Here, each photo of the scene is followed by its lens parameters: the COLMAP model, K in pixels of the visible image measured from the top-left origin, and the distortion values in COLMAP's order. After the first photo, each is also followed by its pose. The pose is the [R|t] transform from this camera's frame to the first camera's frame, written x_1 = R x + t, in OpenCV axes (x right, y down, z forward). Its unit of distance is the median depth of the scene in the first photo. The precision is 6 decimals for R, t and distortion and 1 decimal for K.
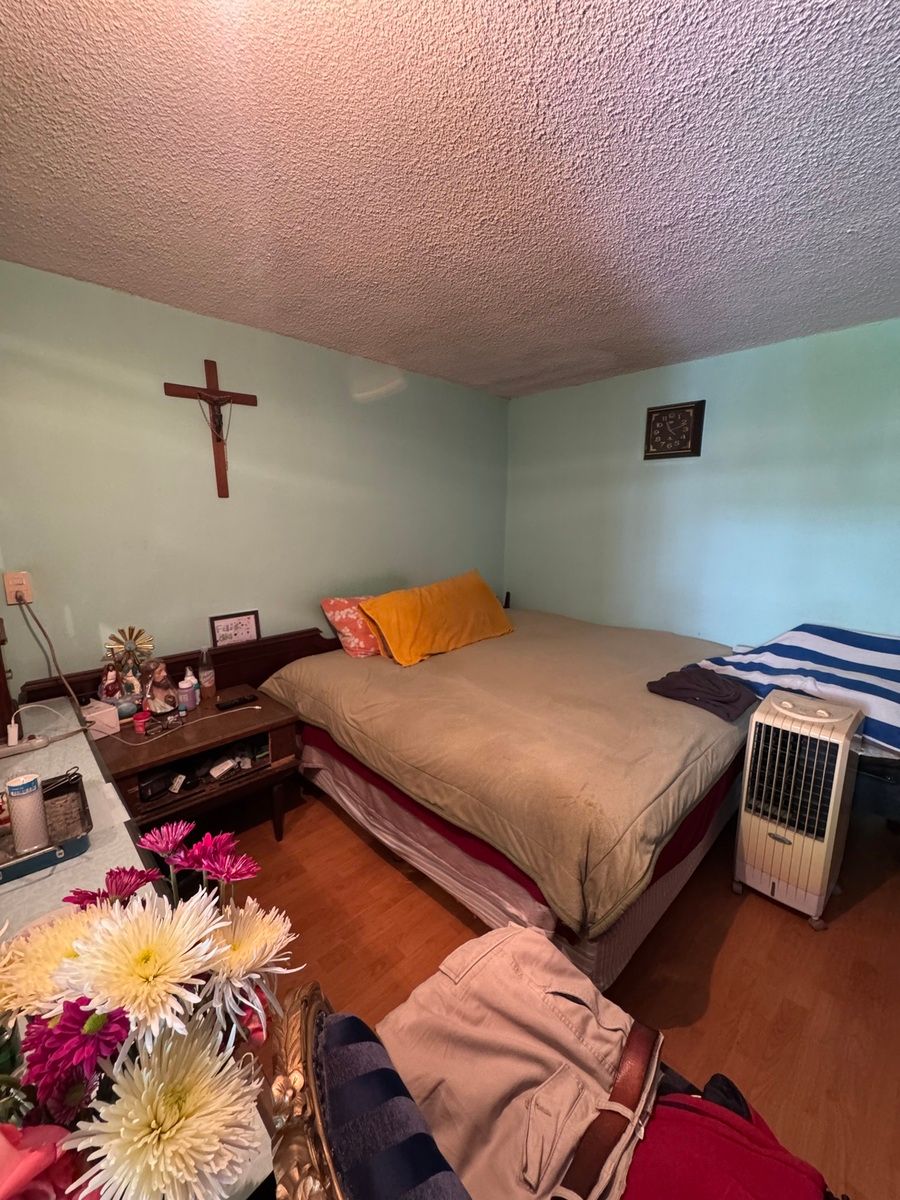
lens RADIAL K [[476.1, 0, 452.2], [0, 476.1, 599.0], [0, 0, 1]] dist [-0.004673, 0.000053]
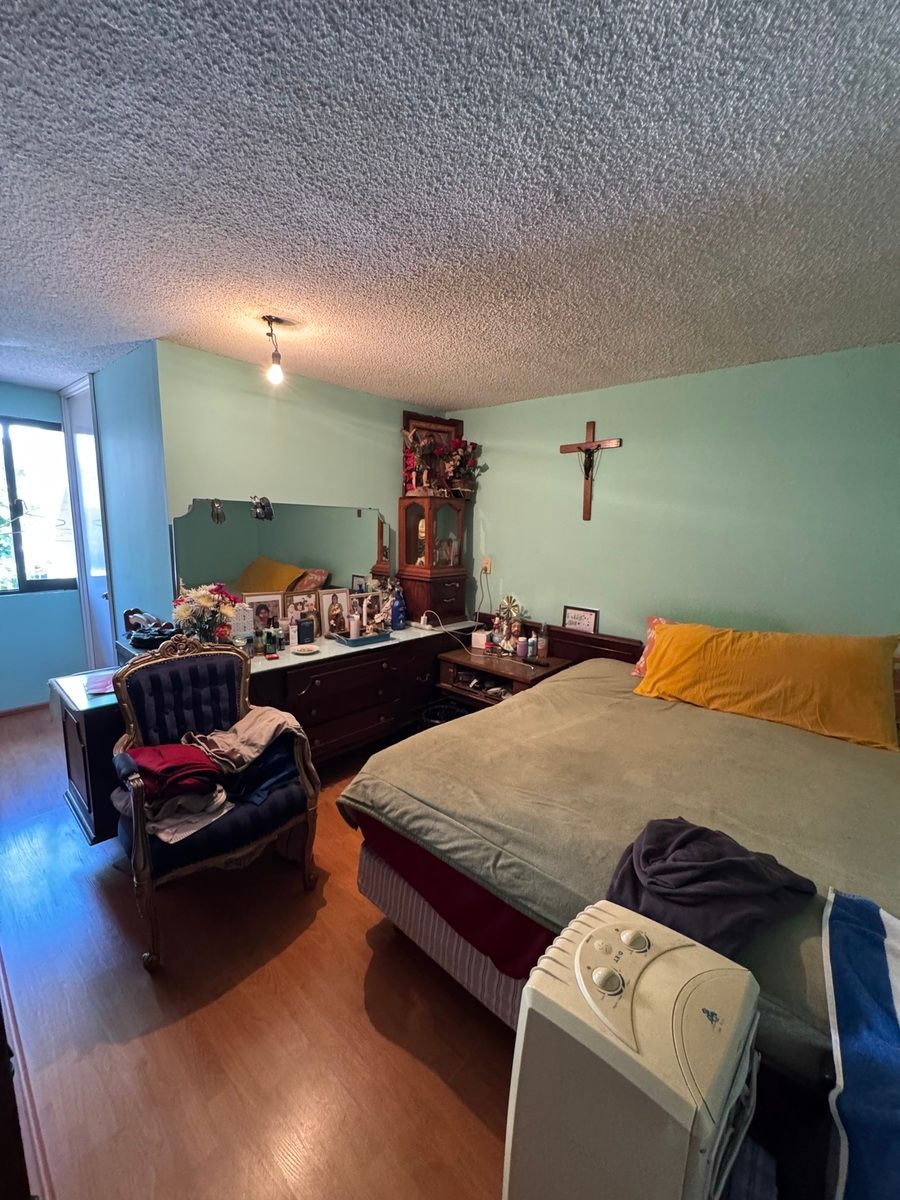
lens RADIAL K [[476.1, 0, 451.8], [0, 476.1, 600.6], [0, 0, 1]] dist [-0.004673, 0.000053]
pose [[0.066772, 0.159690, -0.984906, 0.880159], [-0.208153, 0.967619, 0.142775, -0.110574], [0.975814, 0.195478, 0.097850, 0.562377]]
